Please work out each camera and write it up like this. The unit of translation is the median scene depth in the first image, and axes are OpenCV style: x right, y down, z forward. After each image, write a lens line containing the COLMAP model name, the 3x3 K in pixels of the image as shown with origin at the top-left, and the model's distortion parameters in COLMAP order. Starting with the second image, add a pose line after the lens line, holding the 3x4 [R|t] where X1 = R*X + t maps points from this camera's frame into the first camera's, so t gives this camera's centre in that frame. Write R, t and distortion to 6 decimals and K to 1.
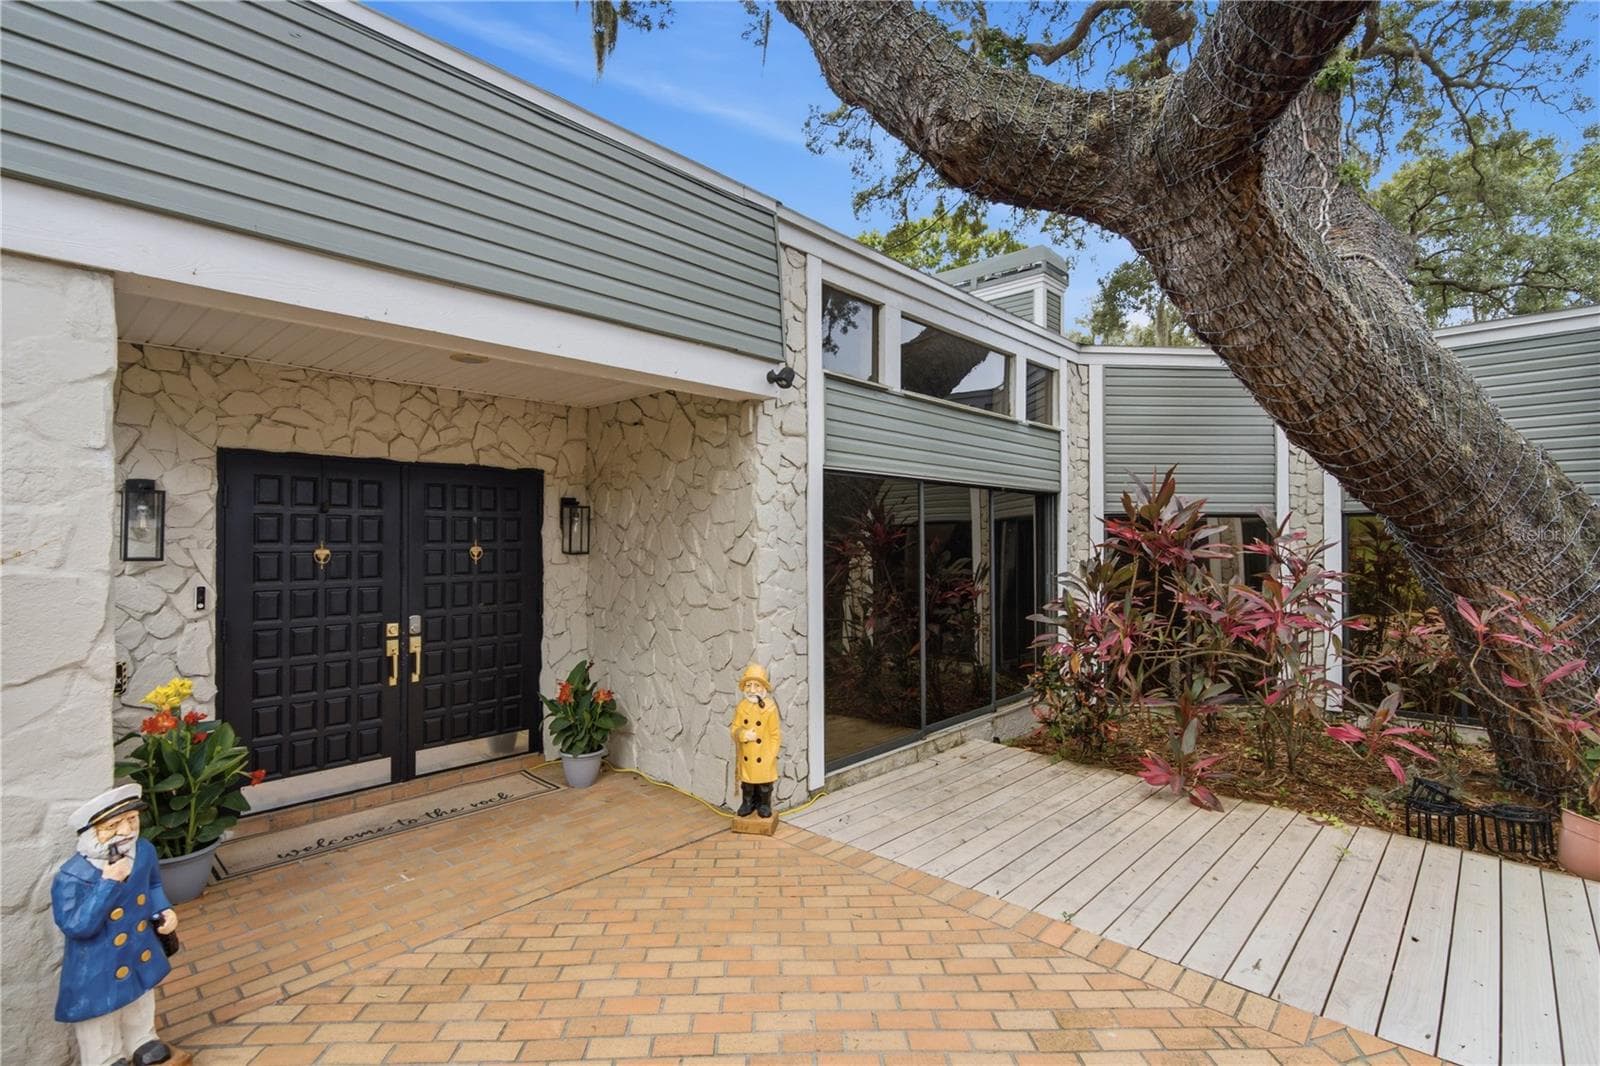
lens RADIAL K [[735.8, 0, 800.0], [0, 735.8, 533.0], [0, 0, 1]] dist [-0.004556, -0.000421]
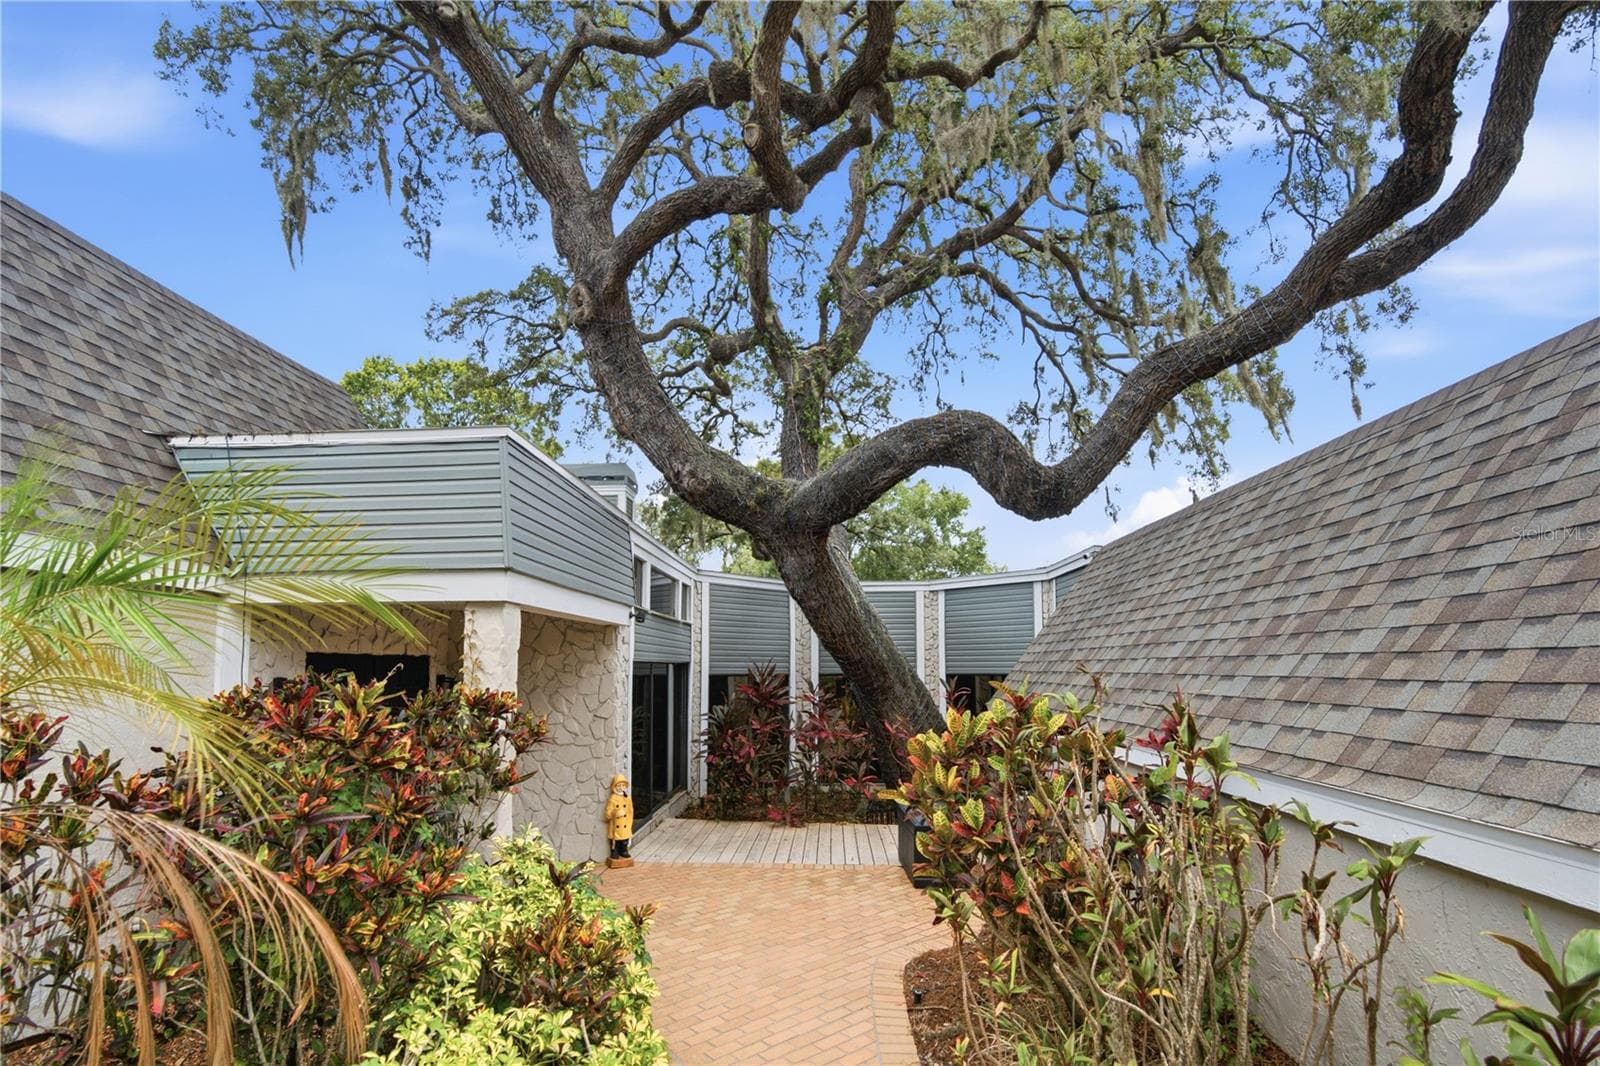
lens RADIAL K [[788.4, 0, 805.9], [0, 788.4, 598.5], [0, 0, 1]] dist [-0.001128, 0.000632]
pose [[0.752017, 0.059493, 0.656454, -0.893435], [-0.006335, 0.996525, -0.083055, -0.081770], [-0.659114, 0.058300, 0.749780, -0.689090]]
